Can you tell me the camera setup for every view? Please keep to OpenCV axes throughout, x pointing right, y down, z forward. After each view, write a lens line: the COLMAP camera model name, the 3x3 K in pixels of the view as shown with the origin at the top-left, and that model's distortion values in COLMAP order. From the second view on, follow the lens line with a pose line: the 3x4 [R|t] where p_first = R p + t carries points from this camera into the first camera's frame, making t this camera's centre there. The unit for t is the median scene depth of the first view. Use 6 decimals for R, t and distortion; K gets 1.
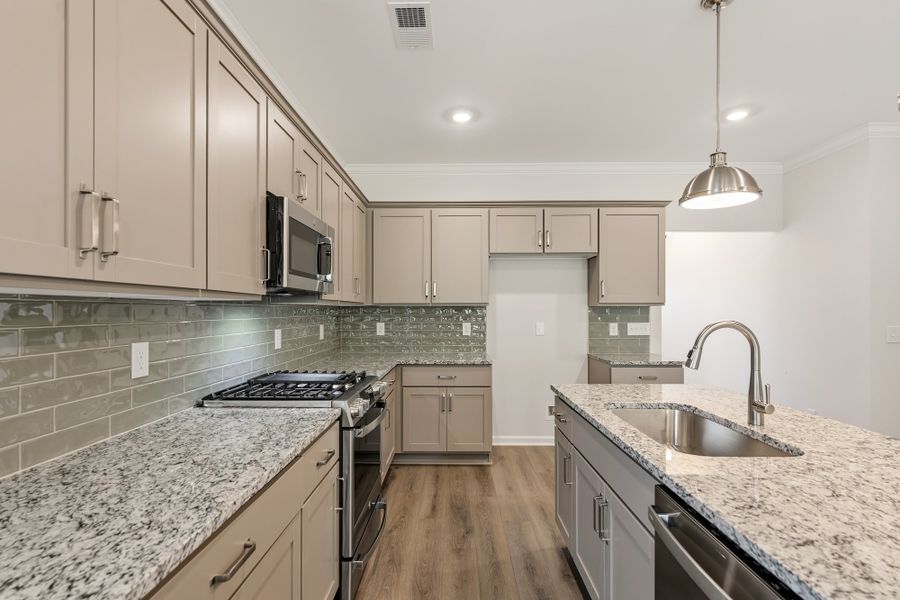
lens RADIAL K [[437.7, 0, 450.1], [0, 437.7, 308.6], [0, 0, 1]] dist [-0.000490, 0.000556]
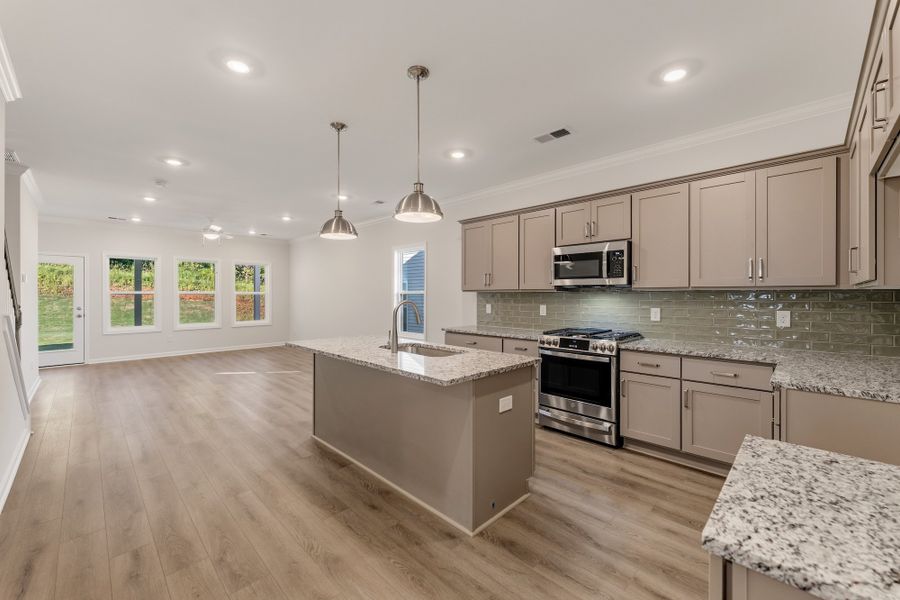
lens RADIAL K [[360.6, 0, 448.0], [0, 360.6, 295.0], [0, 0, 1]] dist [-0.002669, -0.000709]
pose [[-0.697724, -0.001570, -0.716365, 0.692246], [0.001621, 0.999992, -0.003771, 0.004470], [0.716365, -0.003792, -0.697715, 0.944014]]
